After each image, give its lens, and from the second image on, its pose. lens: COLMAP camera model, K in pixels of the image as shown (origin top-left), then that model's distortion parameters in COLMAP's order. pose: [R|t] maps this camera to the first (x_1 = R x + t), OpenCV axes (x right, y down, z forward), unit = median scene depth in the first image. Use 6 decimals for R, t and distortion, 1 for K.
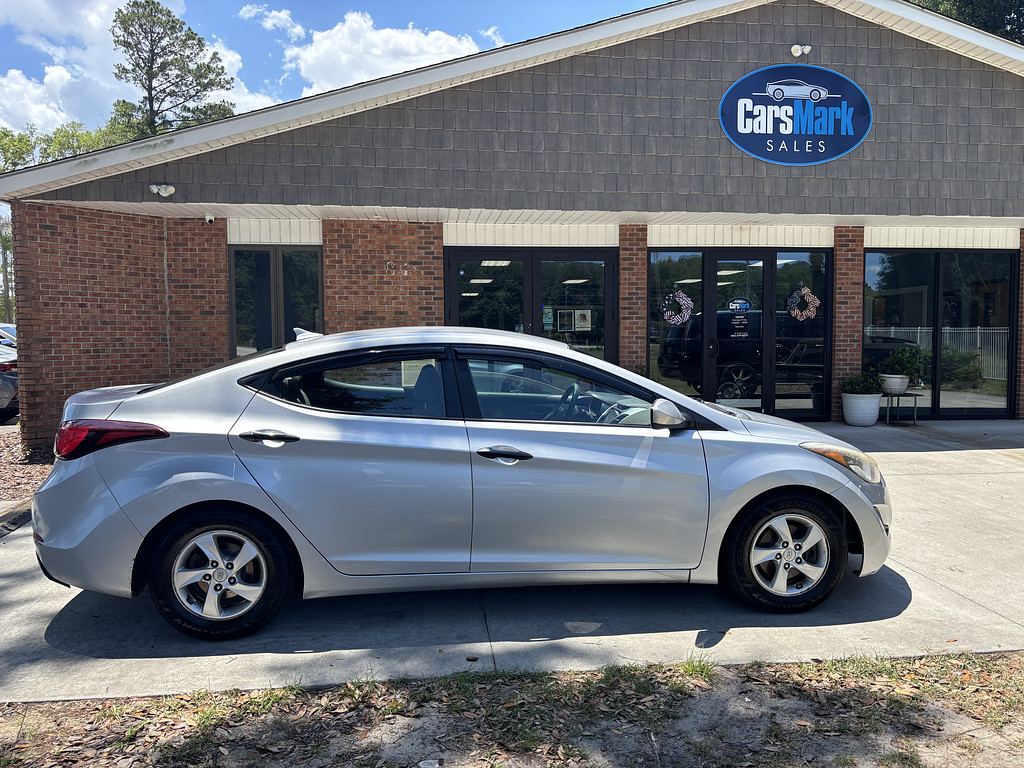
lens RADIAL K [[778.4, 0, 515.7], [0, 778.4, 384.9], [0, 0, 1]] dist [0.039918, -0.035542]
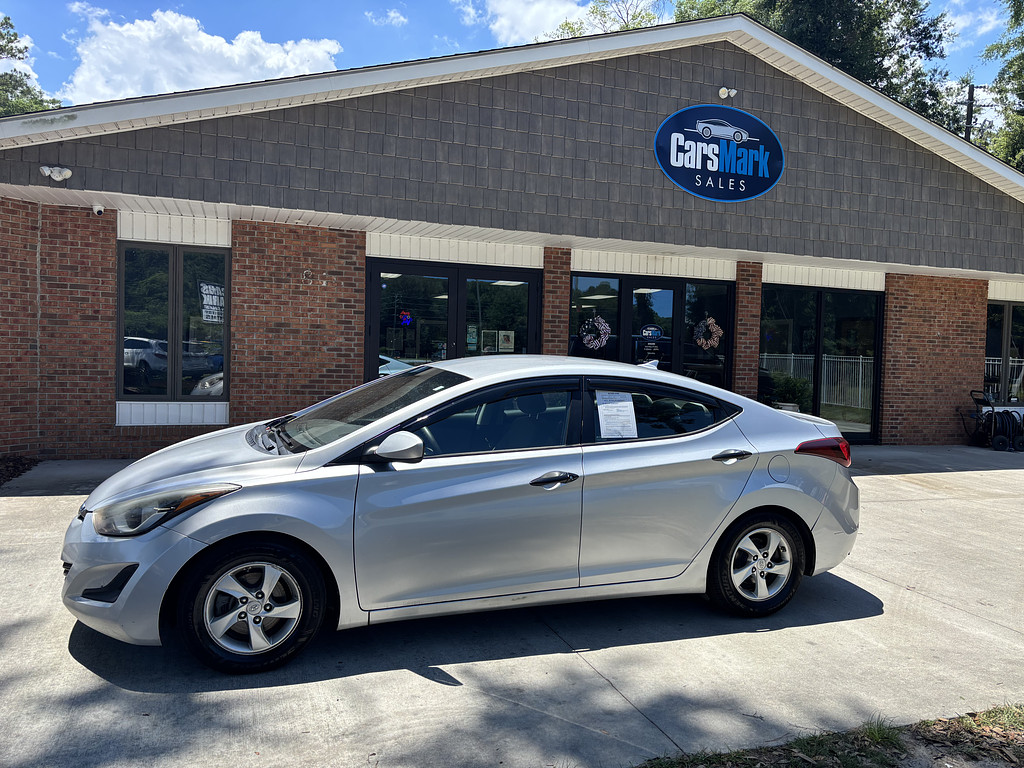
lens RADIAL K [[778.4, 0, 510.4], [0, 778.4, 383.8], [0, 0, 1]] dist [0.039918, -0.035542]
pose [[0.973183, 0.024227, 0.228754, -0.141146], [-0.020292, 0.999603, -0.019540, -0.011763], [-0.229137, 0.014374, 0.973288, 0.053326]]
